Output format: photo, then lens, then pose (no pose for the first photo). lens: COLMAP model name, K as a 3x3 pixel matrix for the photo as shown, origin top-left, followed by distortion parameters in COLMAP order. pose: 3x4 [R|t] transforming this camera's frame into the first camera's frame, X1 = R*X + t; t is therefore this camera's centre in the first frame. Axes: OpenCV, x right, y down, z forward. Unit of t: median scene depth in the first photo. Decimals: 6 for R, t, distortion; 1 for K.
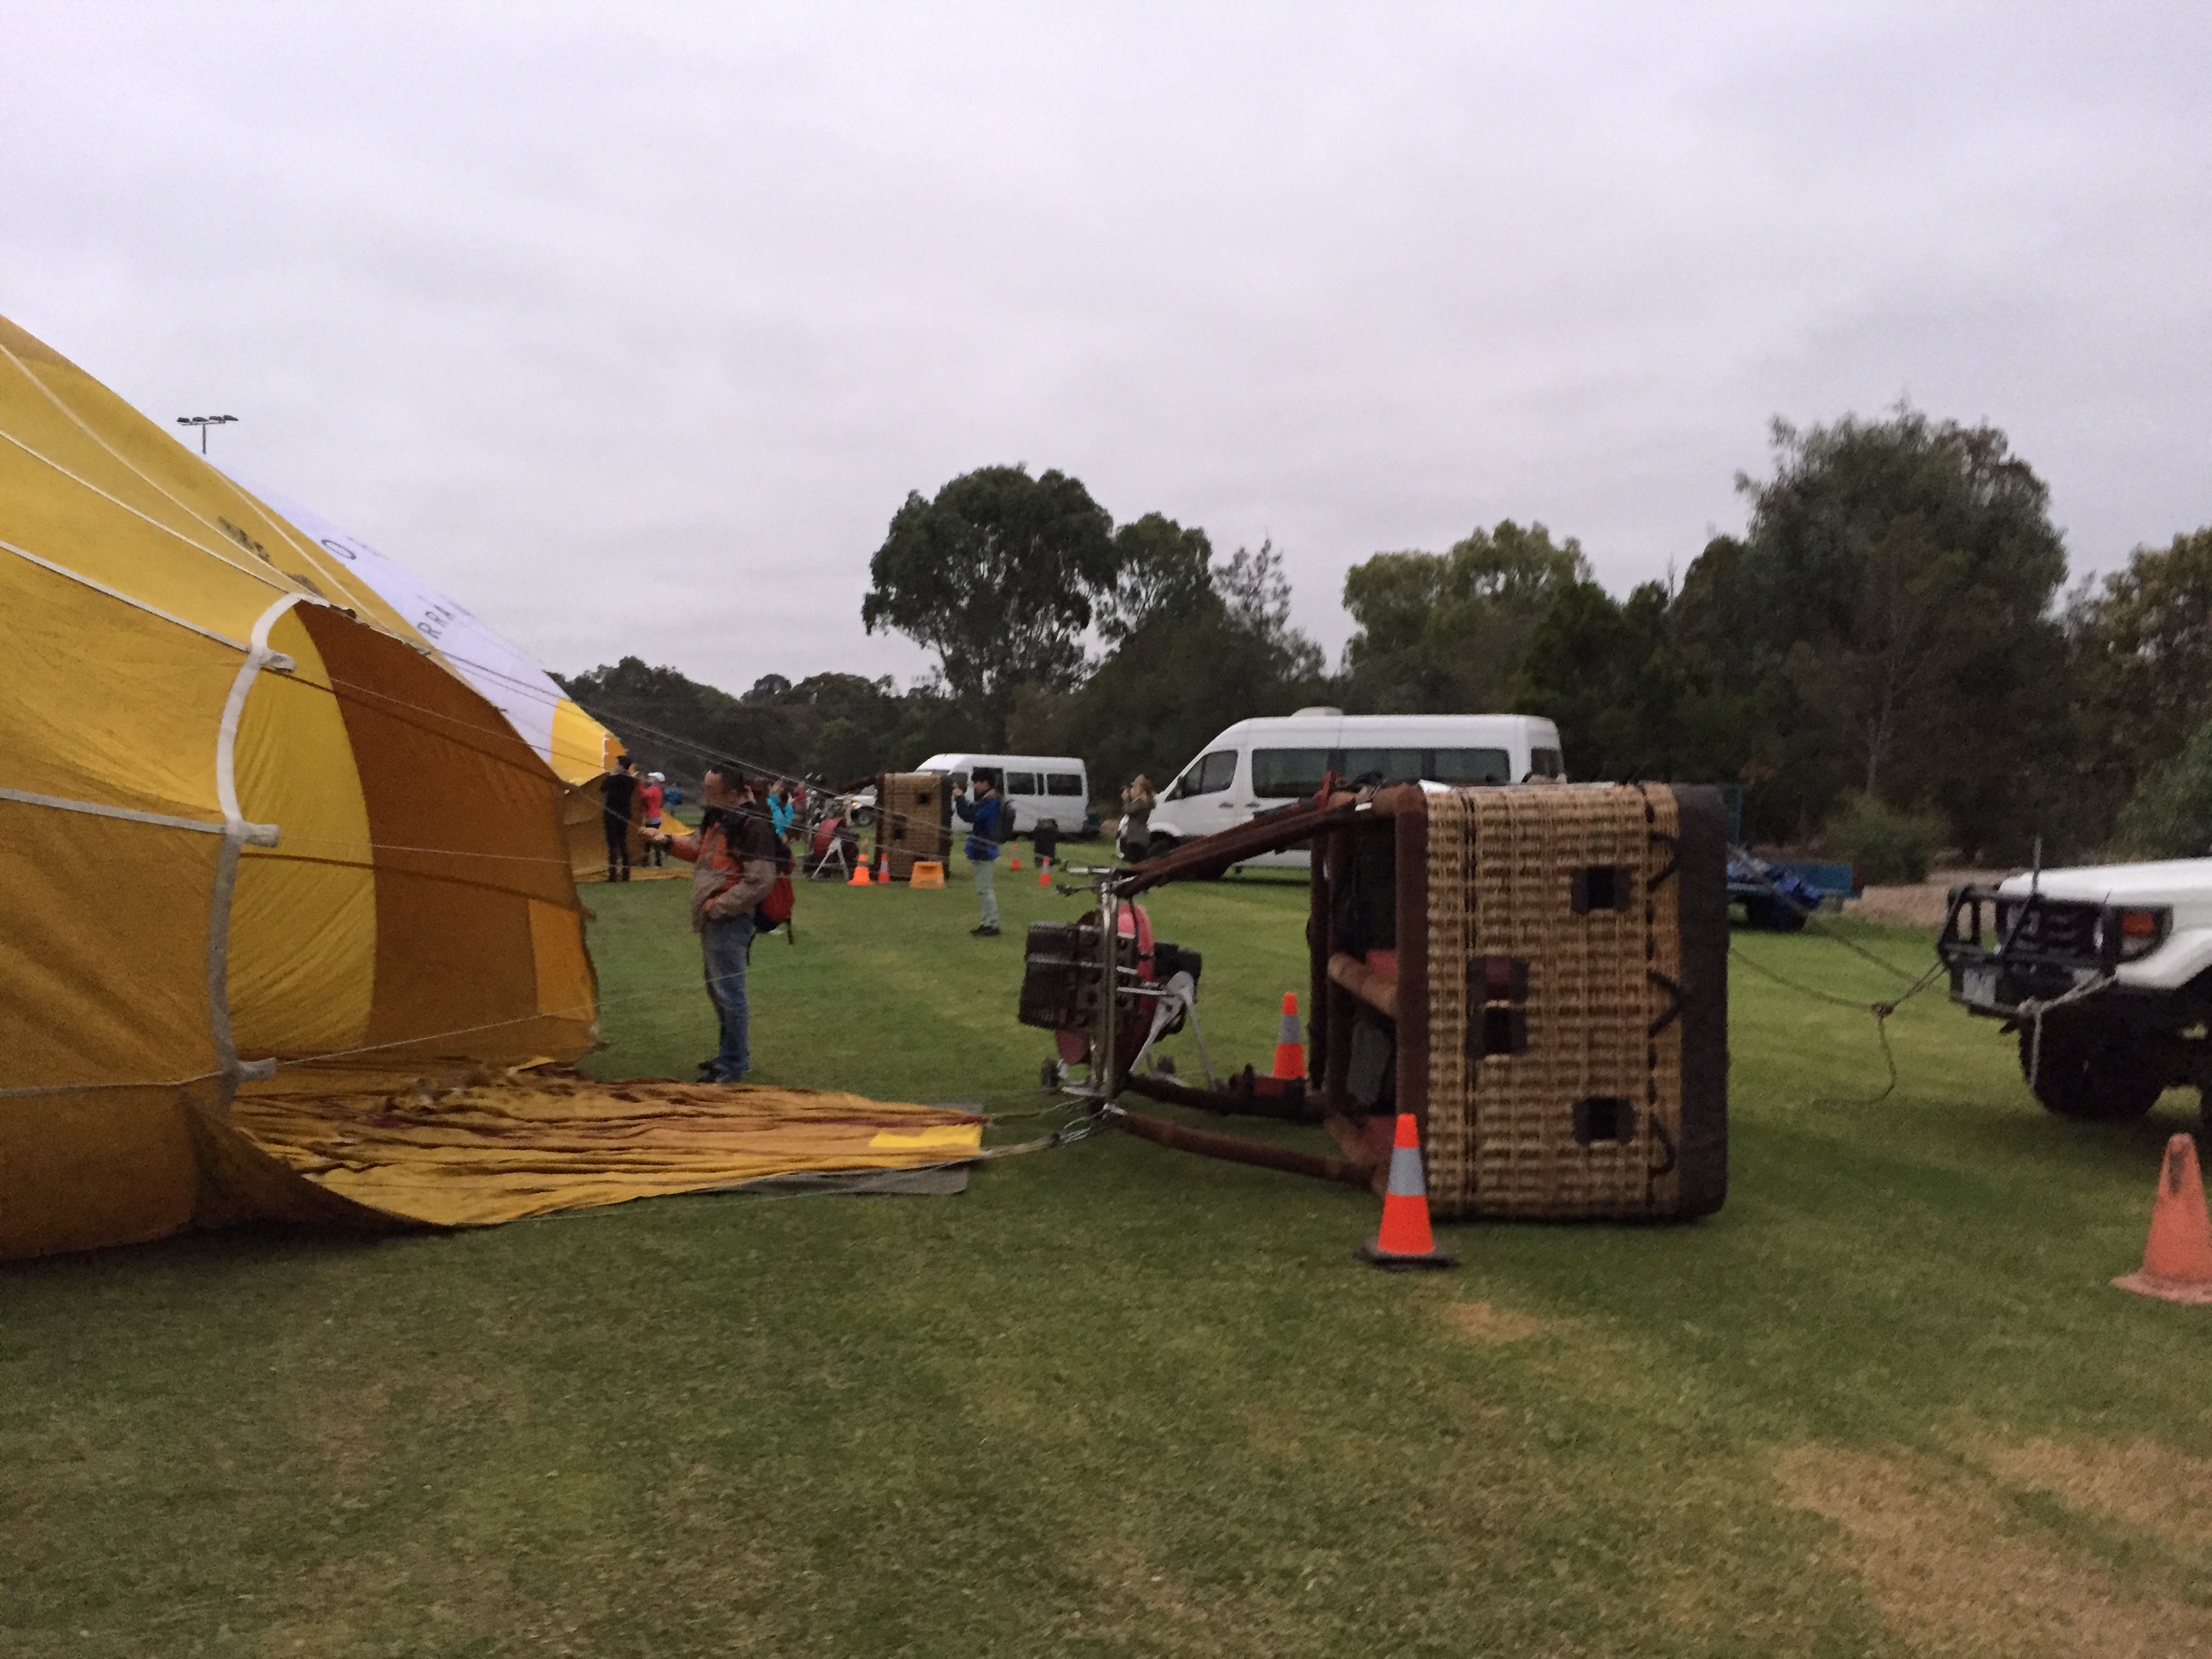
lens RADIAL K [[1876.0, 0, 1098.5], [0, 1876.0, 823.8], [0, 0, 1]] dist [0.082796, -0.096508]
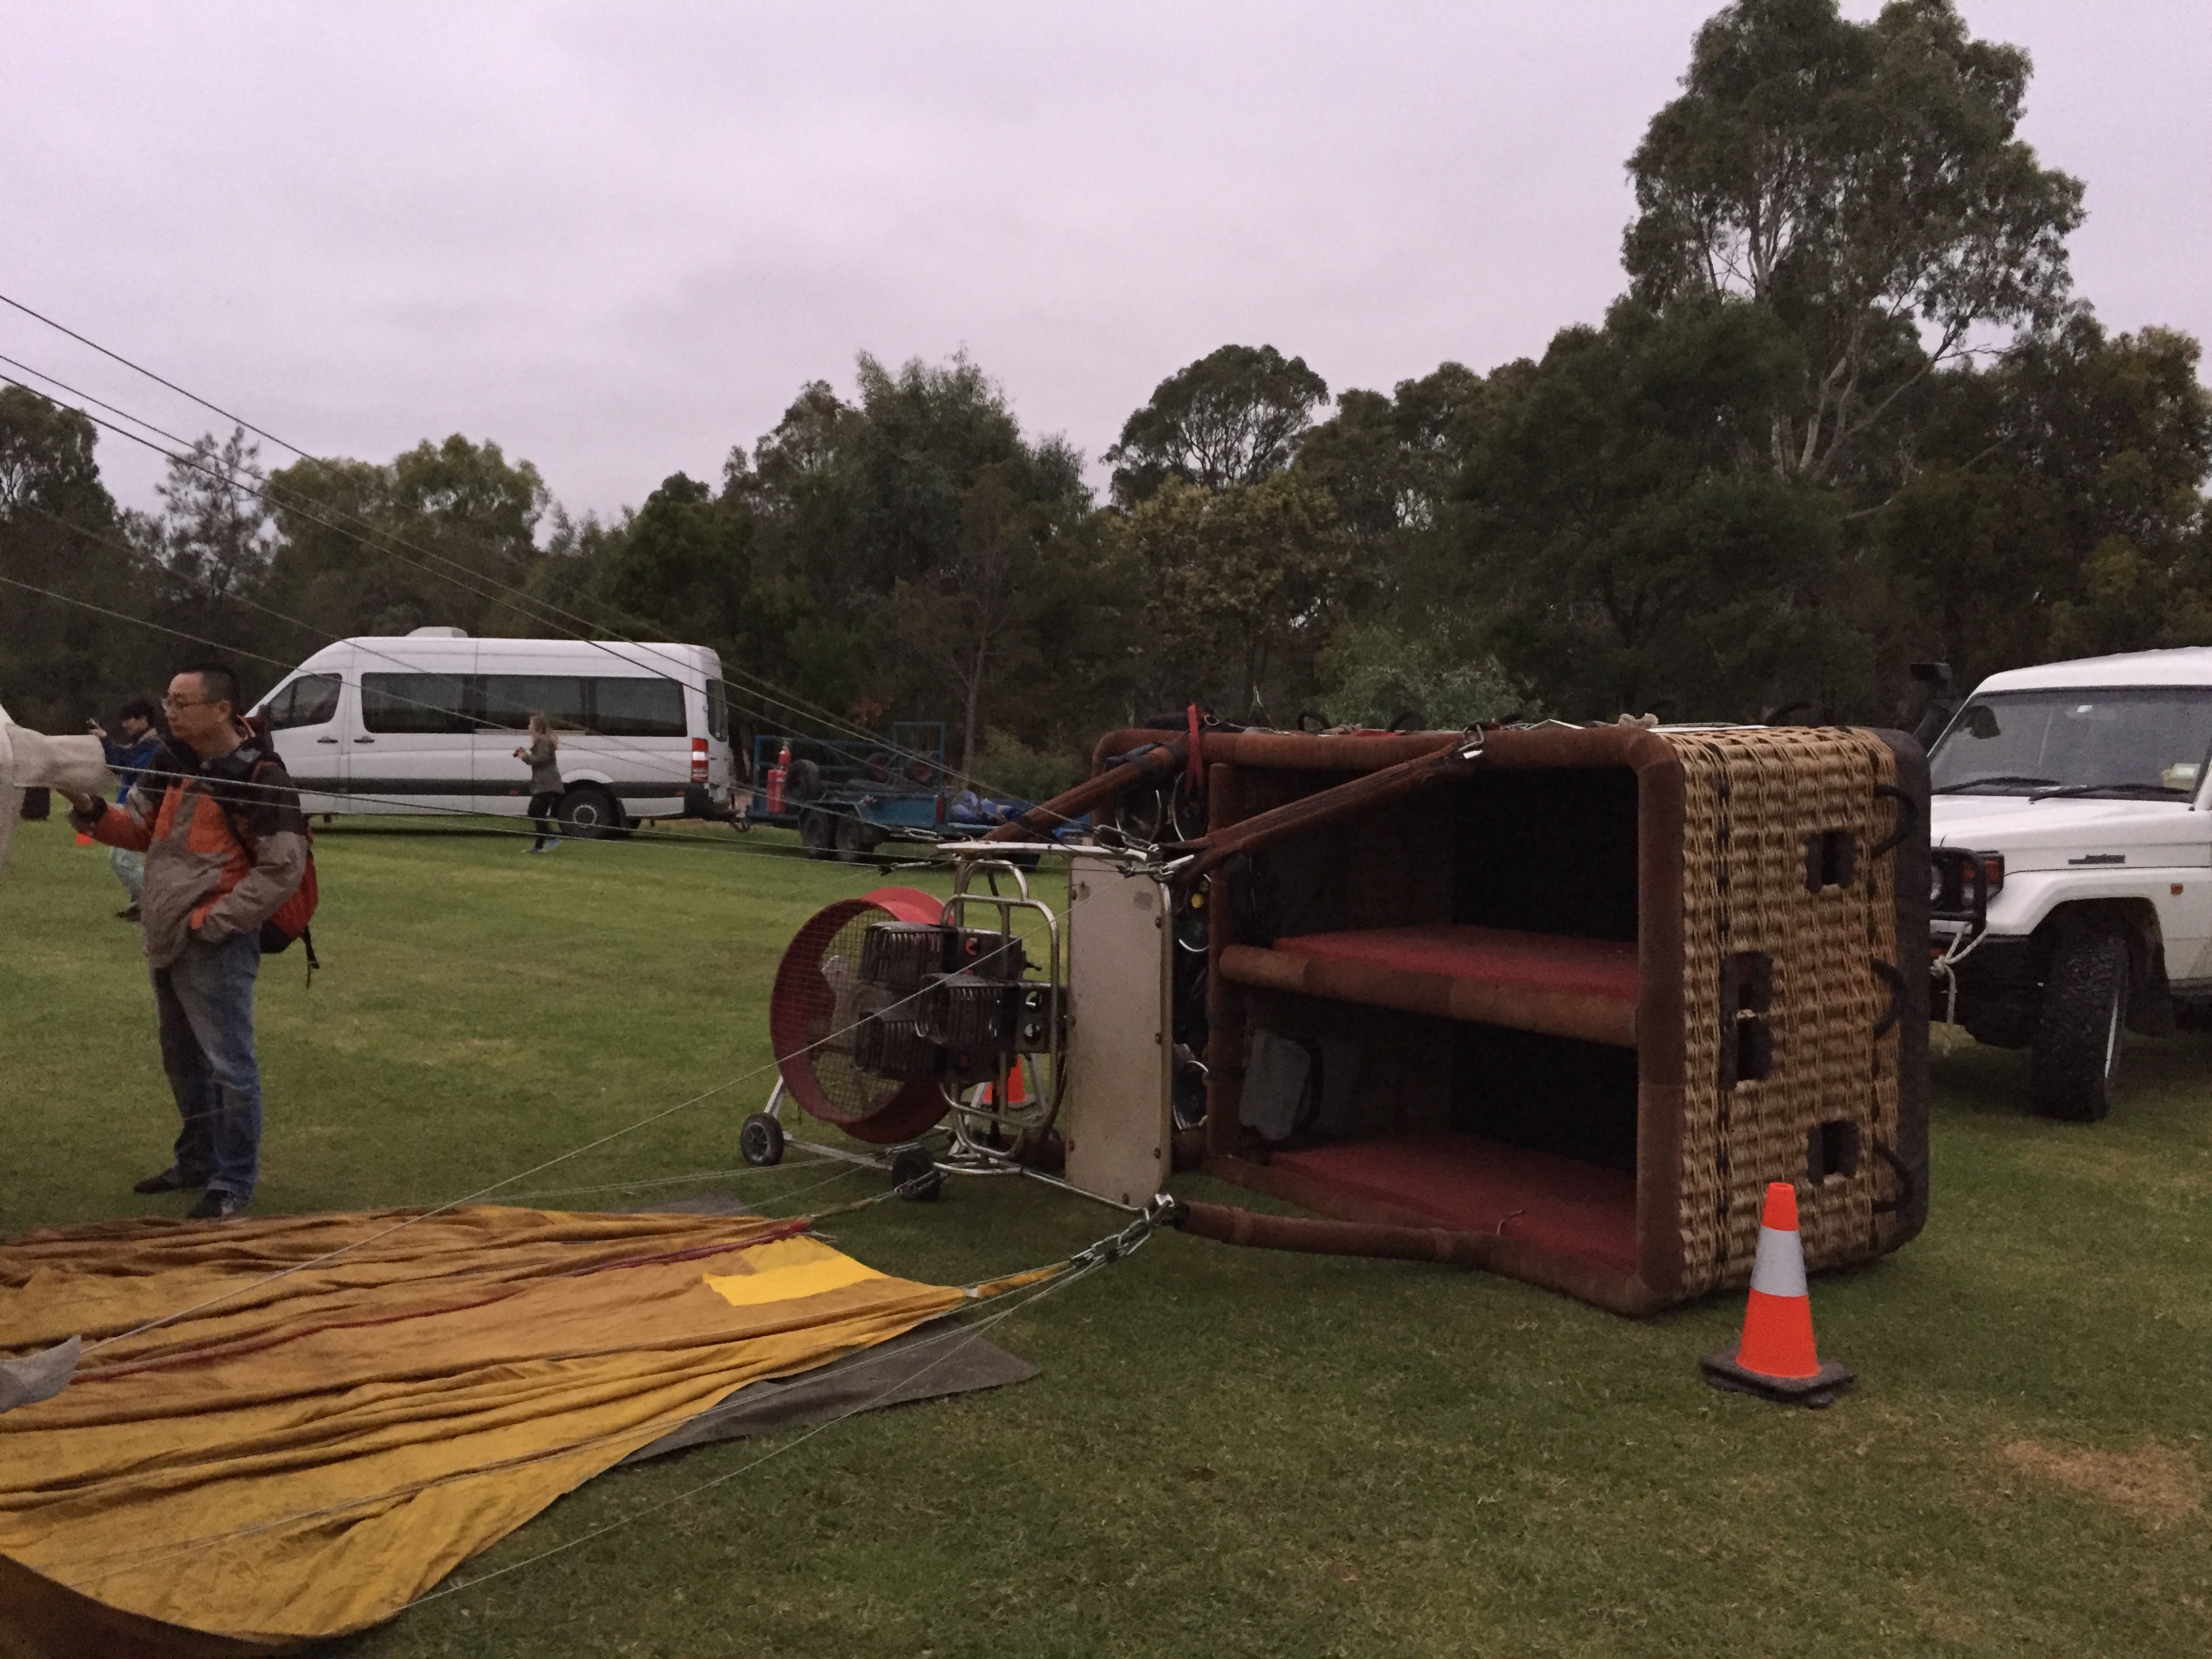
lens RADIAL K [[1876.0, 0, 1112.4], [0, 1876.0, 824.3], [0, 0, 1]] dist [0.082796, -0.096508]
pose [[0.842864, -0.022522, 0.537655, -0.411777], [0.003557, 0.999335, 0.036285, -0.009825], [-0.538115, -0.028670, 0.842384, 0.495773]]
